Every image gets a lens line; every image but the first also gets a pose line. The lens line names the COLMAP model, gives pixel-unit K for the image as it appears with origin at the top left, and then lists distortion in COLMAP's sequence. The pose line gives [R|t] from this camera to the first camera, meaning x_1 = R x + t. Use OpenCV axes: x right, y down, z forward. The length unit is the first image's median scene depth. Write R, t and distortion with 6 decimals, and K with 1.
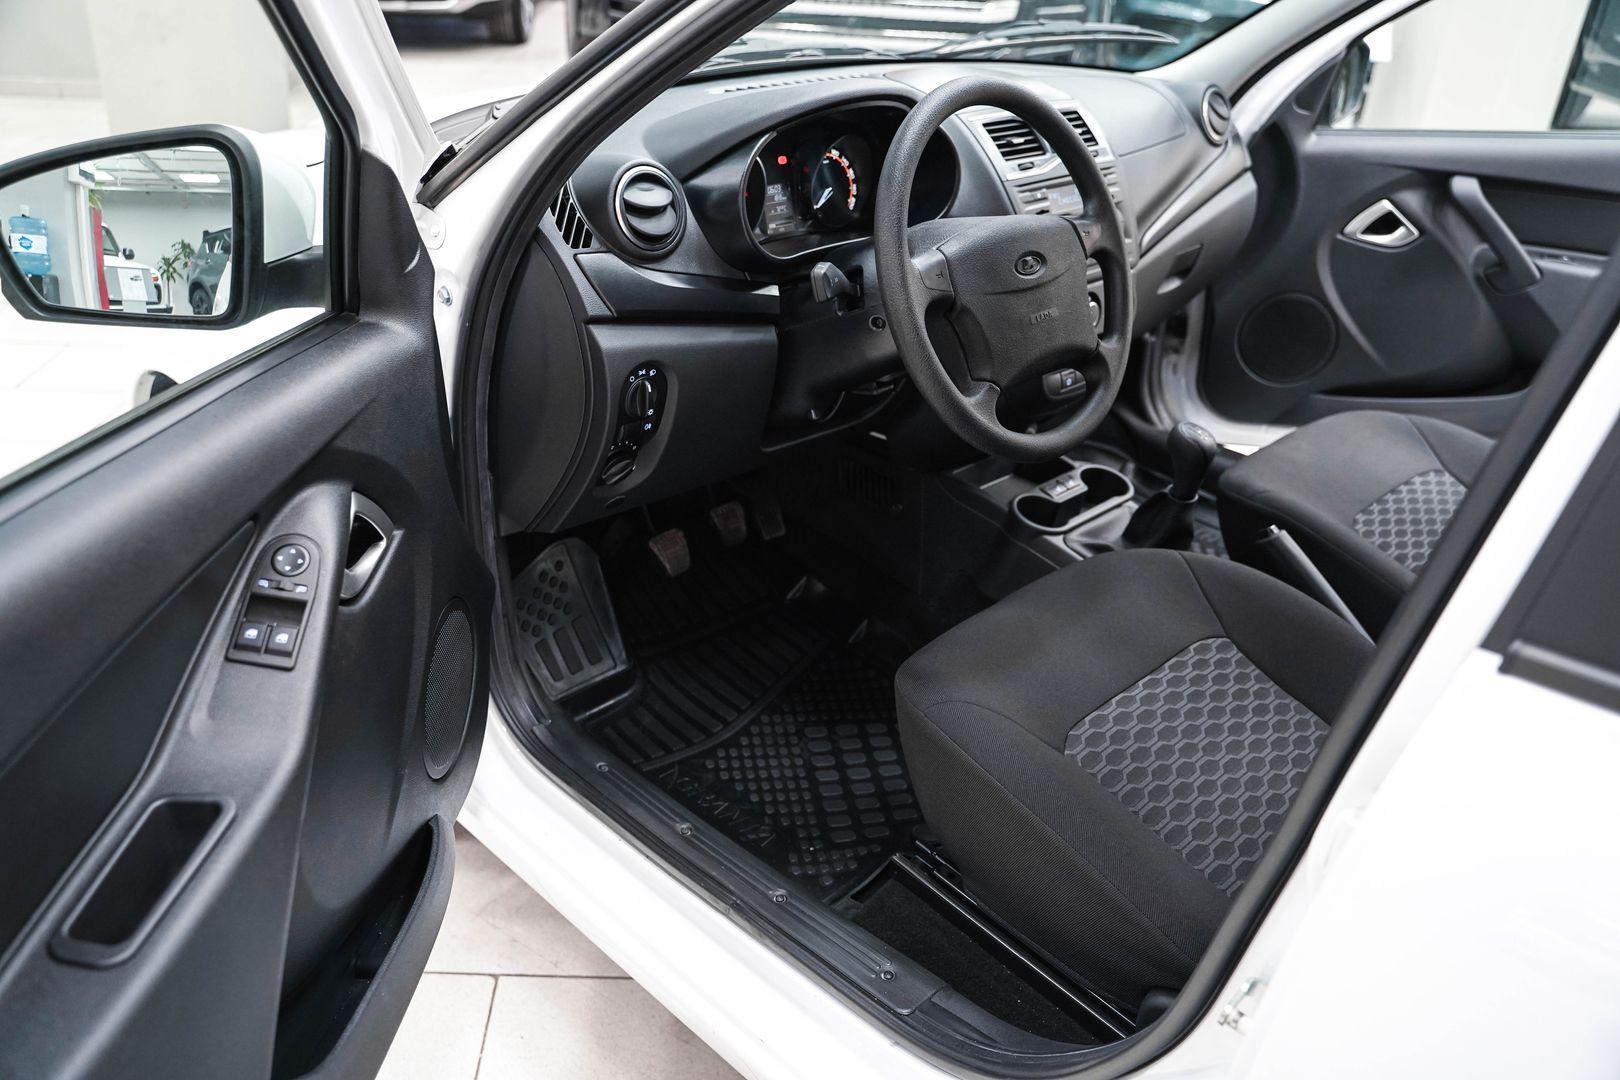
lens RADIAL K [[1297.3, 0, 809.5], [0, 1297.3, 582.9], [0, 0, 1]] dist [-0.093986, 0.081673]
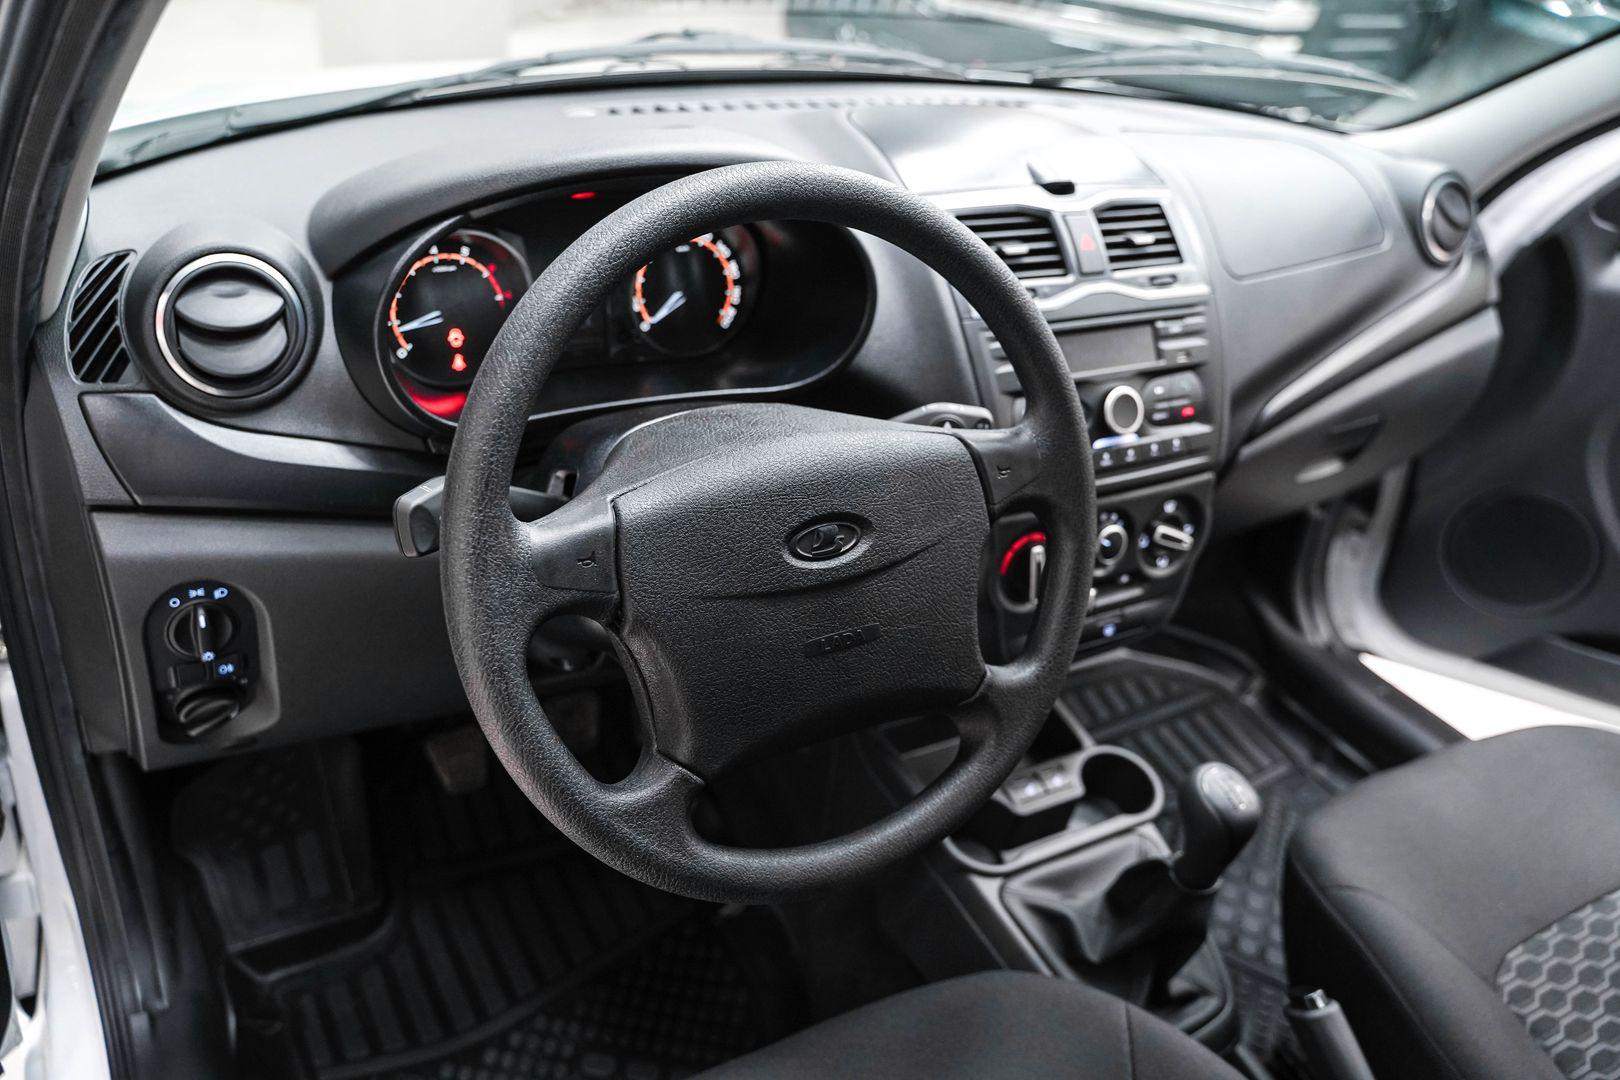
lens RADIAL K [[1297.3, 0, 809.5], [0, 1297.3, 582.9], [0, 0, 1]] dist [-0.093986, 0.081673]
pose [[0.961879, 0.185355, -0.201079, 0.206182], [-0.179278, 0.982618, 0.048188, -0.192514], [0.206516, -0.010302, 0.978389, 0.370087]]
